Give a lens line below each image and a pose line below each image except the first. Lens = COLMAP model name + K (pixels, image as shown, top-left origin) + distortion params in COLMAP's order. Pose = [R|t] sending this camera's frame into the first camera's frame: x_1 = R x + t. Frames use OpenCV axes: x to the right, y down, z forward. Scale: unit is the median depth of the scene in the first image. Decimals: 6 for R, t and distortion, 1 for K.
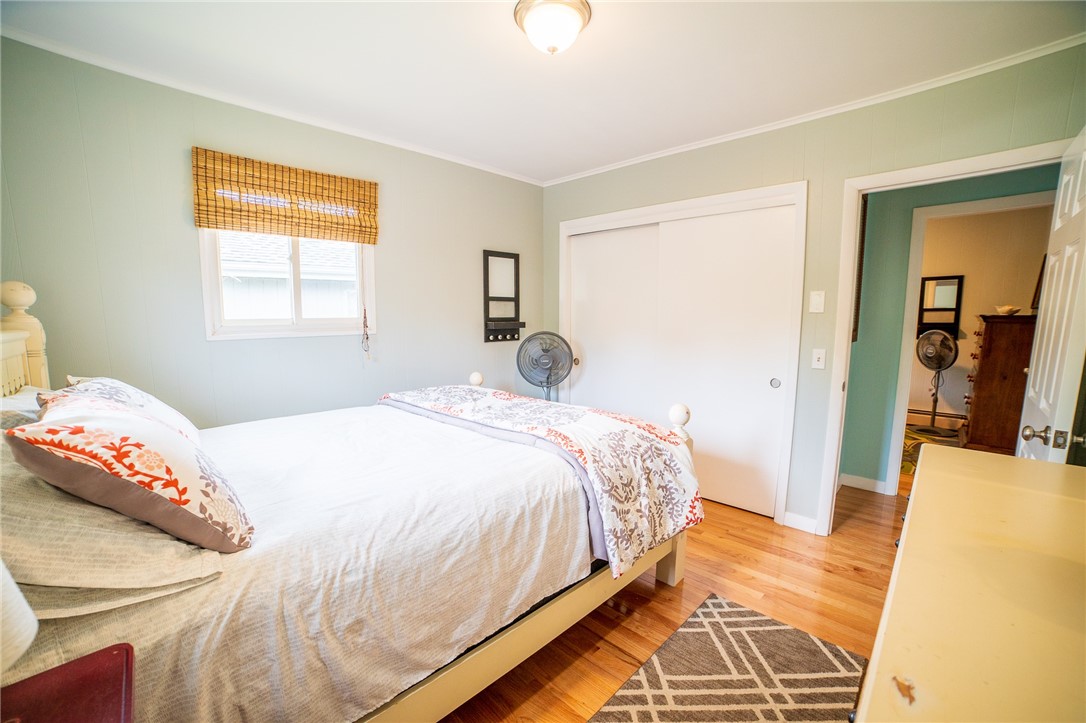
lens RADIAL K [[430.3, 0, 541.7], [0, 430.3, 368.0], [0, 0, 1]] dist [-0.111741, 0.034766]
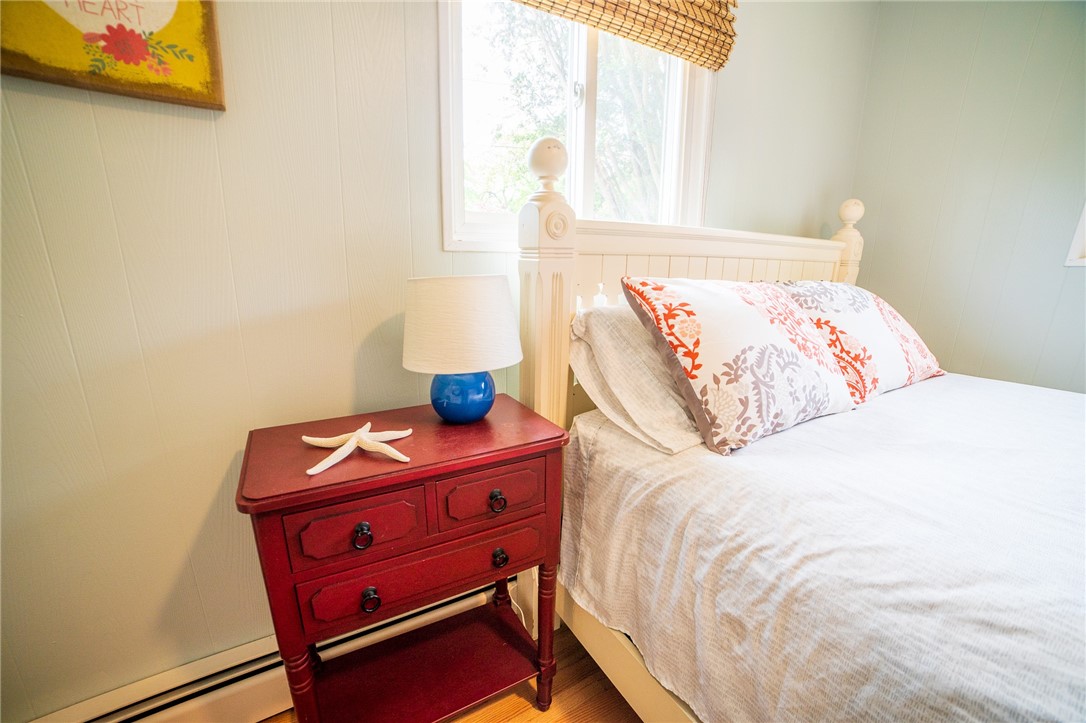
lens RADIAL K [[430.3, 0, 541.7], [0, 430.3, 368.0], [0, 0, 1]] dist [-0.111741, 0.034766]
pose [[-0.233877, 0.239122, -0.942402, 0.169165], [-0.131292, 0.952639, 0.274303, 0.058843], [0.963361, 0.187883, -0.191406, 0.693948]]
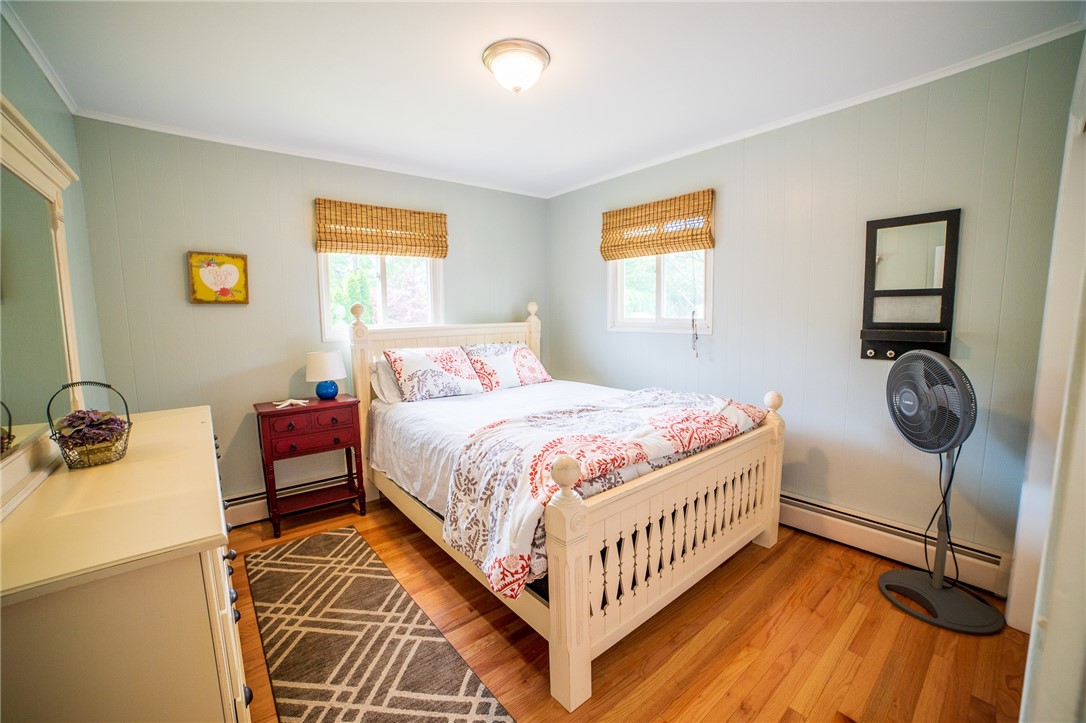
lens RADIAL K [[430.3, 0, 541.7], [0, 430.3, 368.0], [0, 0, 1]] dist [-0.111741, 0.034766]
pose [[-0.089583, 0.123135, -0.988338, 1.947511], [-0.106758, 0.985424, 0.132449, -0.273838], [0.990241, 0.117378, -0.075131, 1.969761]]
